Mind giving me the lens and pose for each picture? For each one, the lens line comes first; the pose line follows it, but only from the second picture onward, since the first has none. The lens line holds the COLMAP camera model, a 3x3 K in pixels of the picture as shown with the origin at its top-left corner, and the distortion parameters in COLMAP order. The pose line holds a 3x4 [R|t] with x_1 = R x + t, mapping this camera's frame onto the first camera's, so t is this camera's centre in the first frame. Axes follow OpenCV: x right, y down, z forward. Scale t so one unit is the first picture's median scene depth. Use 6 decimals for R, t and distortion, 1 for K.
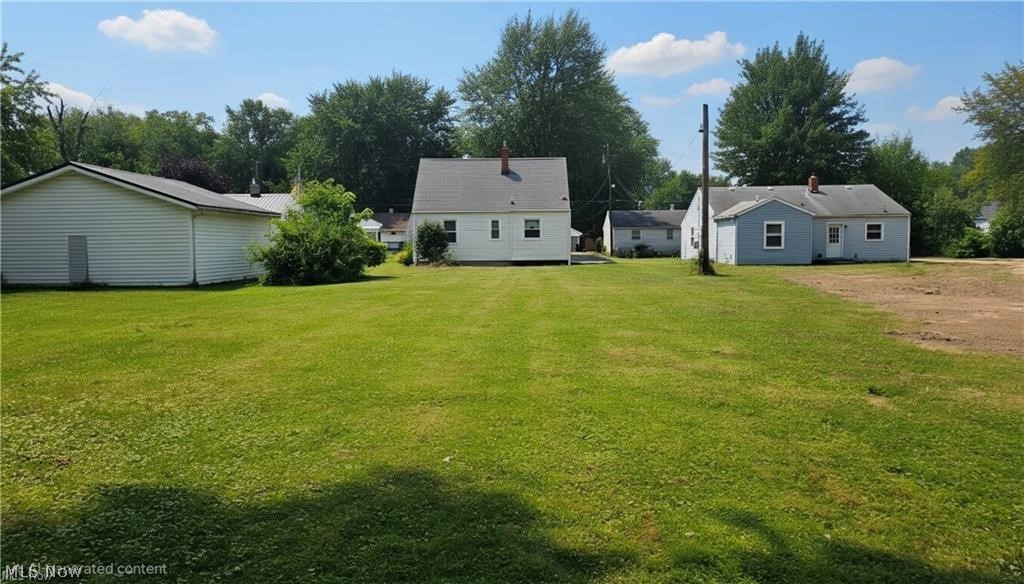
lens RADIAL K [[678.2, 0, 512.0], [0, 678.2, 292.0], [0, 0, 1]] dist [-0.000064, -0.000371]
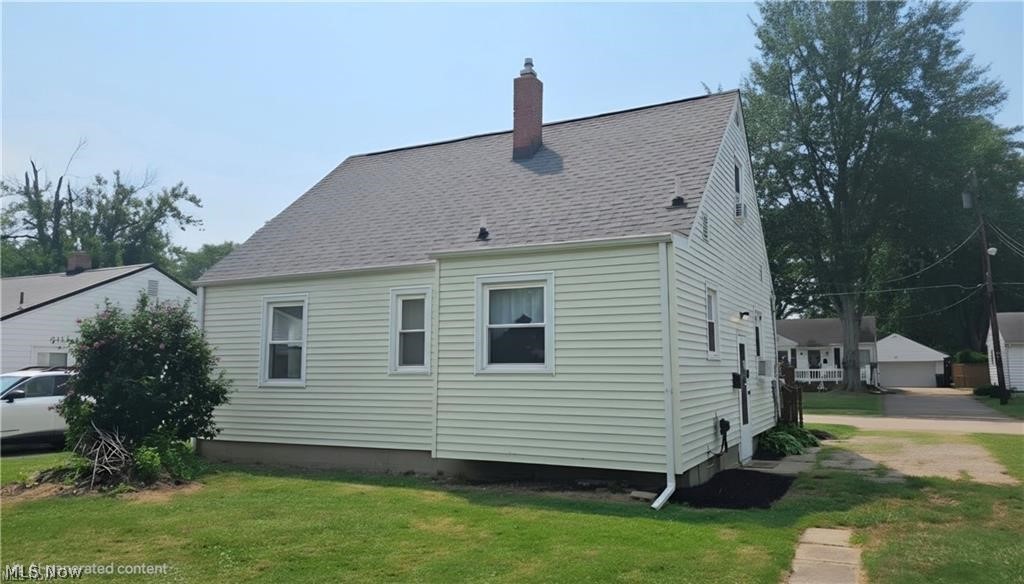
lens RADIAL K [[678.2, 0, 512.0], [0, 678.2, 292.0], [0, 0, 1]] dist [-0.000064, -0.000371]
pose [[0.878181, -0.049433, -0.475767, 0.139821], [-0.038254, 0.984201, -0.172870, -0.062835], [0.476796, 0.170012, 0.862416, 0.783193]]
